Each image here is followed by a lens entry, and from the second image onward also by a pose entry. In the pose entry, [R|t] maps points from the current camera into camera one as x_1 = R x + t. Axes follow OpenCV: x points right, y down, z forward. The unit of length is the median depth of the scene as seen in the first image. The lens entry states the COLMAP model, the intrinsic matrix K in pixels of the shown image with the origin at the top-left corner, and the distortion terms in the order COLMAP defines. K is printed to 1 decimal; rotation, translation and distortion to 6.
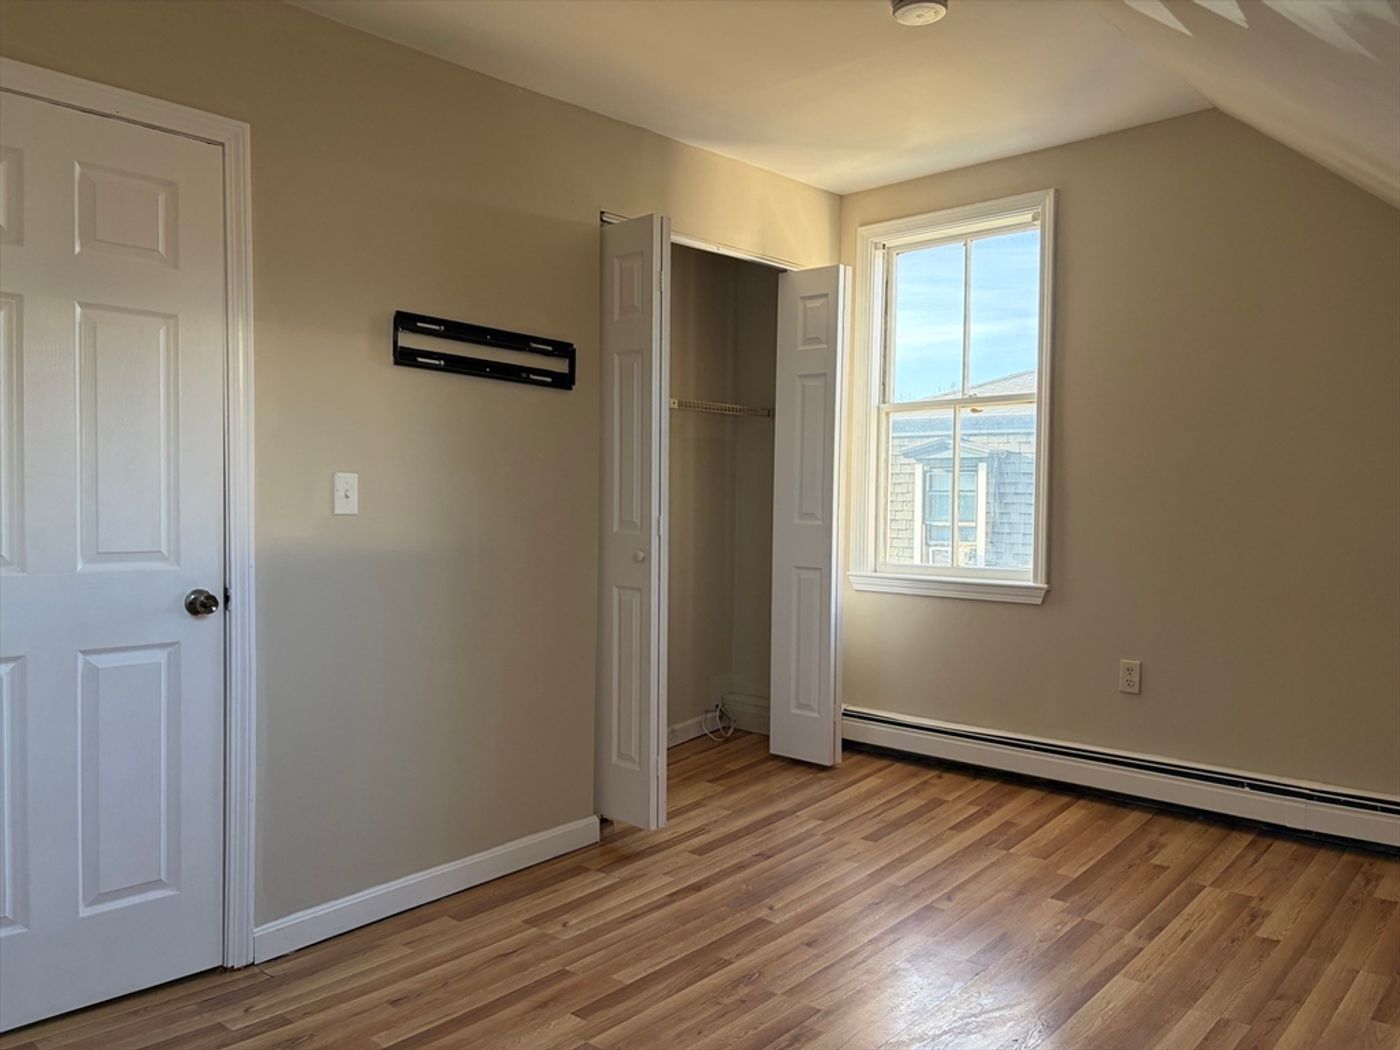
lens RADIAL K [[1060.7, 0, 698.7], [0, 1060.7, 529.0], [0, 0, 1]] dist [0.053186, -0.051061]
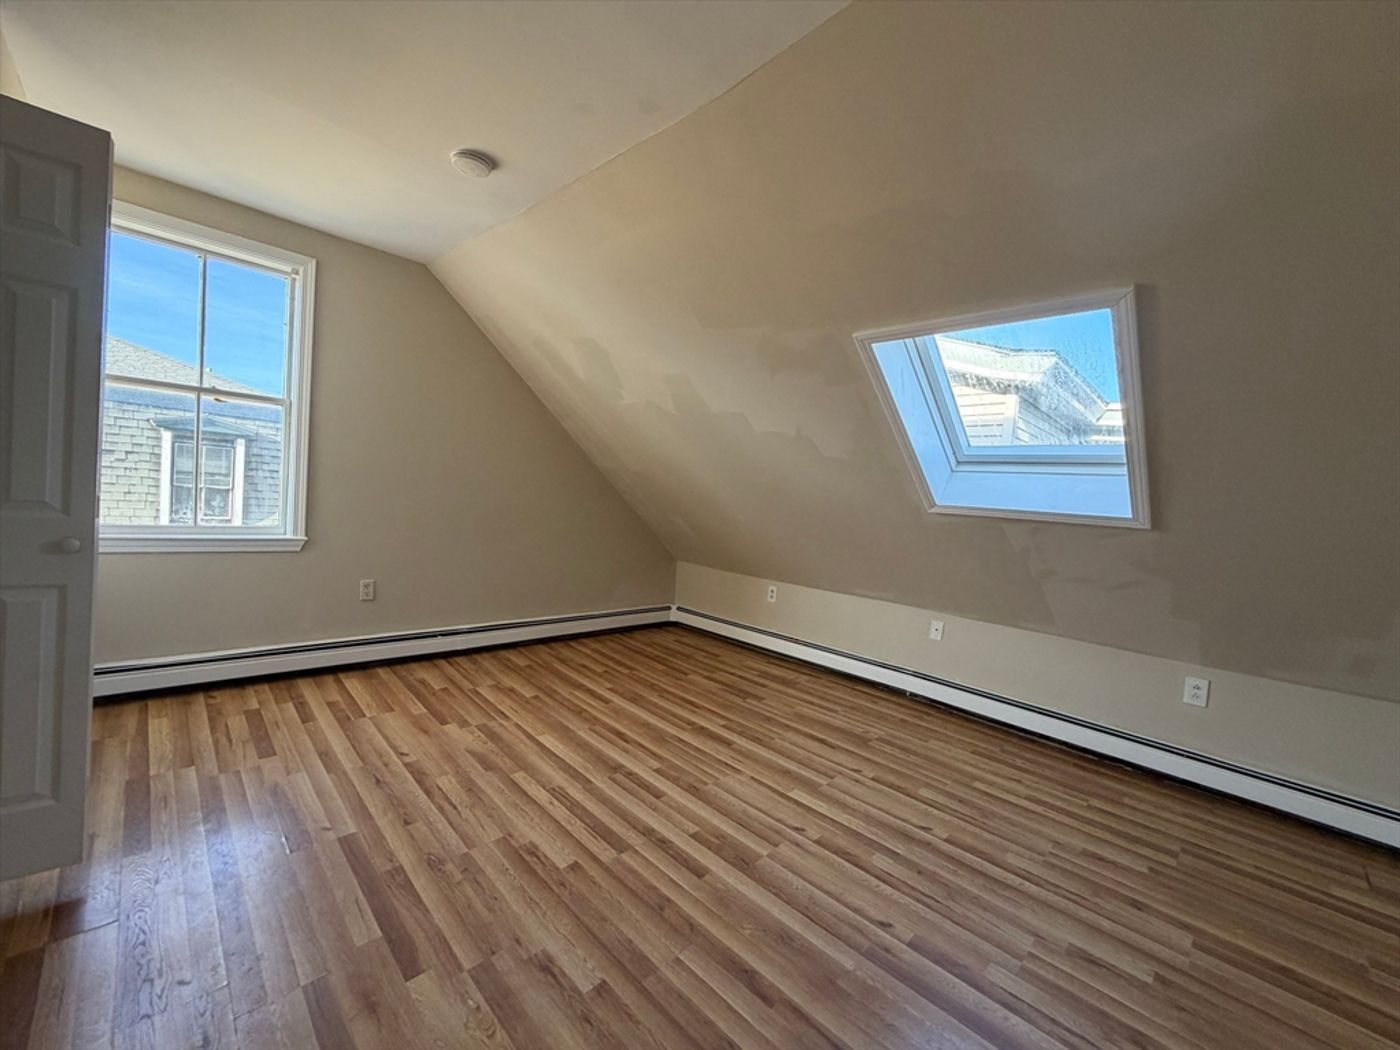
lens RADIAL K [[553.8, 0, 700.2], [0, 553.8, 525.7], [0, 0, 1]] dist [0.001667, 0.000113]
pose [[0.057292, -0.052057, 0.996999, -0.430491], [-0.053452, 0.997047, 0.055131, -0.036286], [-0.996926, -0.056450, 0.054340, 0.472877]]
